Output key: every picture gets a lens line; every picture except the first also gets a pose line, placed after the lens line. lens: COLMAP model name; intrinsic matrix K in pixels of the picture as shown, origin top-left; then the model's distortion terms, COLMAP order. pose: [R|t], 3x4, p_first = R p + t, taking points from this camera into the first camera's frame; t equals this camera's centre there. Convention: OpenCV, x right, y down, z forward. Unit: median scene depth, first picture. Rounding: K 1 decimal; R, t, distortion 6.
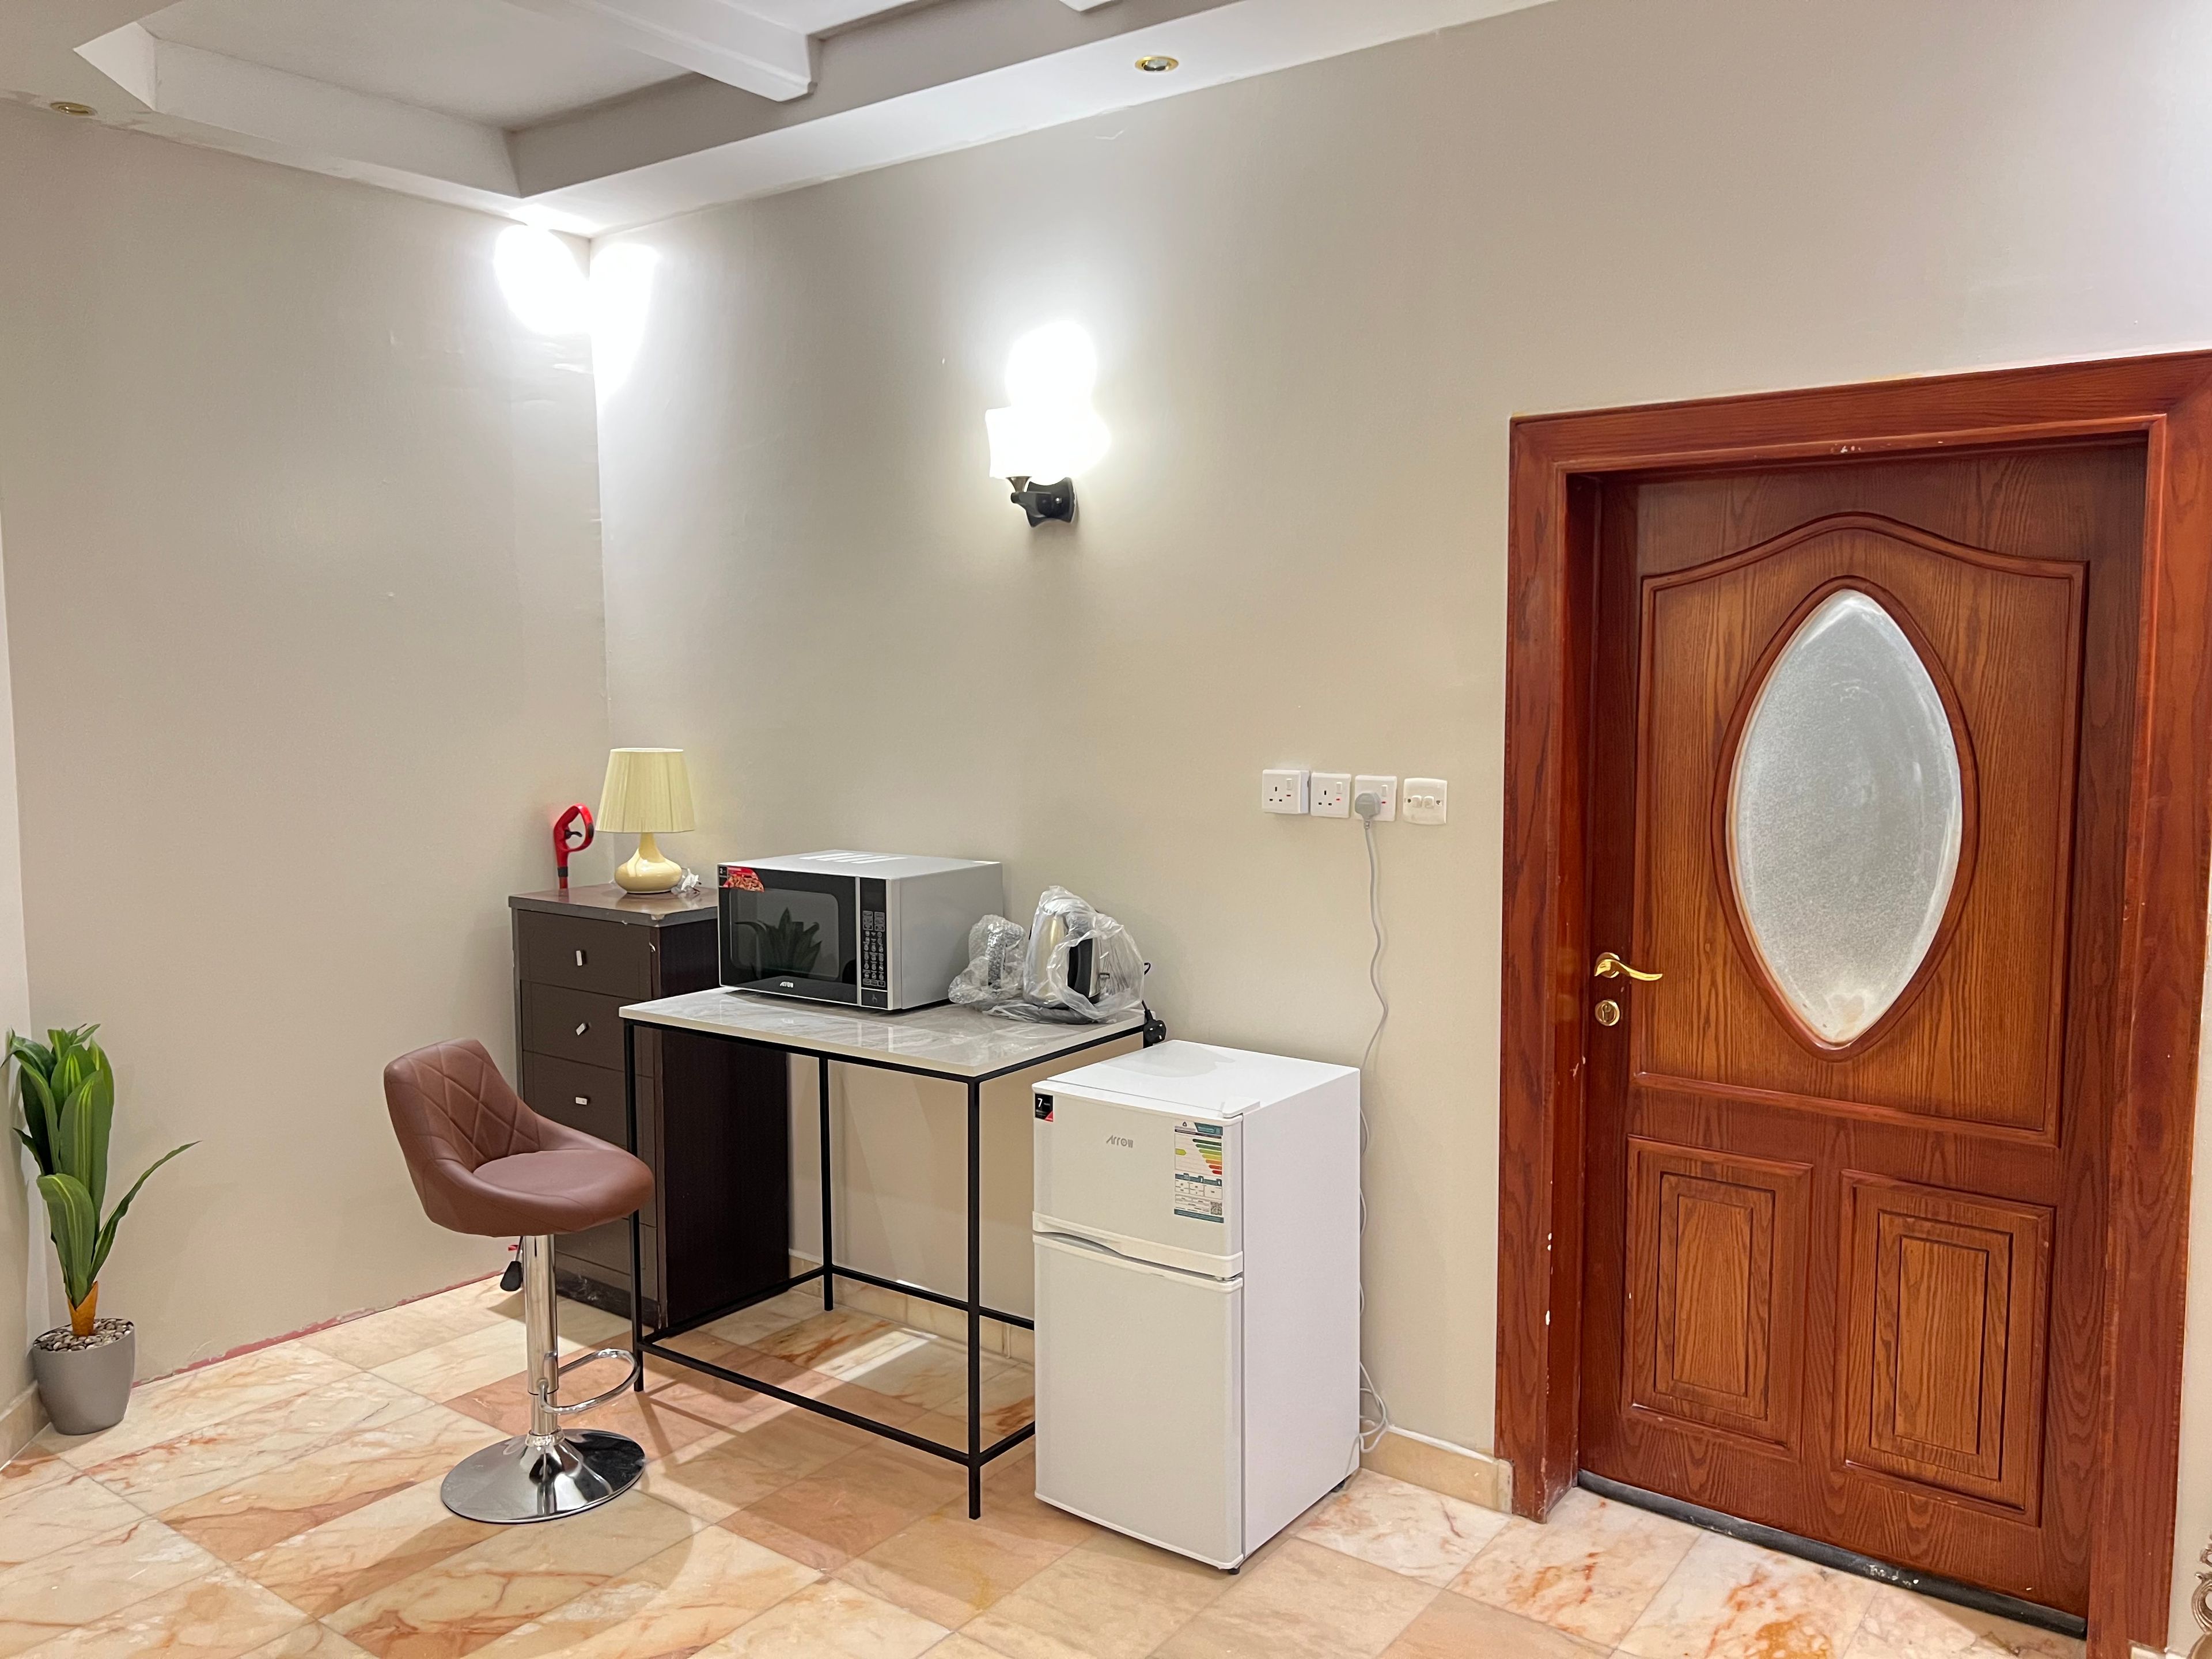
lens RADIAL K [[1673.8, 0, 1116.7], [0, 1673.8, 835.1], [0, 0, 1]] dist [0.035795, -0.048779]
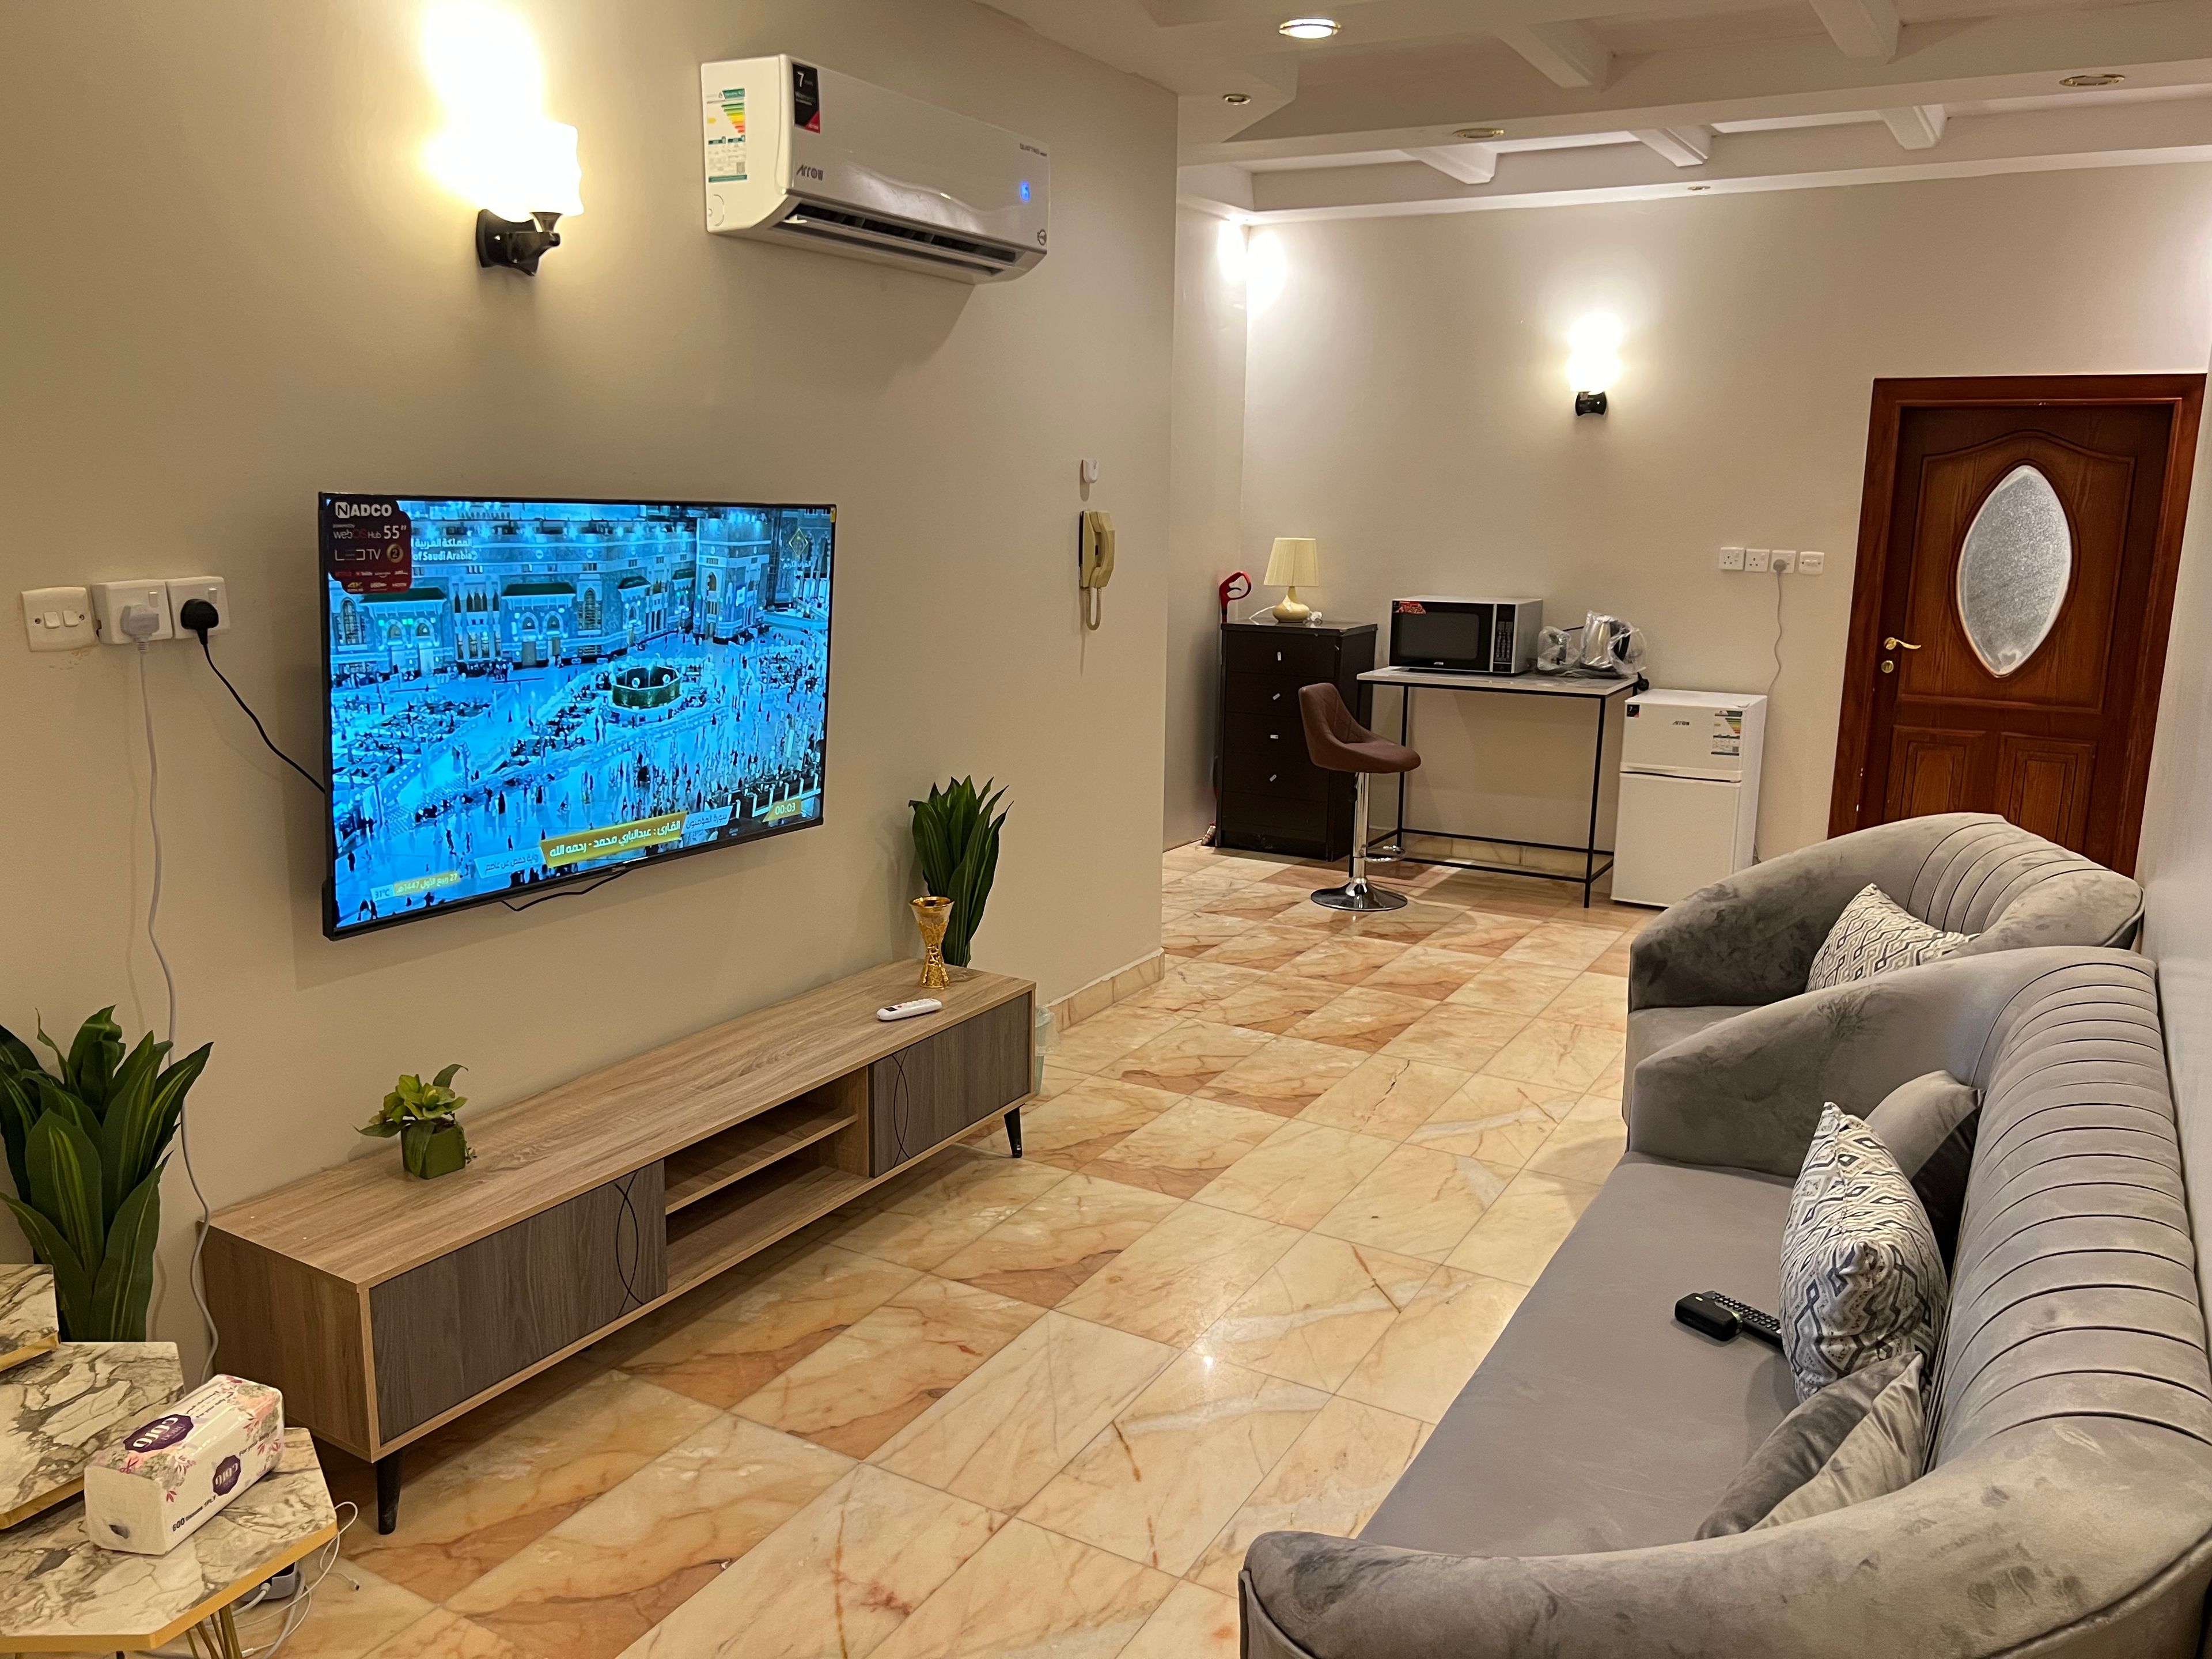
lens RADIAL K [[1673.8, 0, 1116.7], [0, 1673.8, 835.1], [0, 0, 1]] dist [0.035795, -0.048779]
pose [[0.992144, -0.009769, 0.124717, -0.953608], [-0.003964, 0.993990, 0.109397, 0.092256], [-0.125037, -0.109032, 0.986143, -1.002193]]
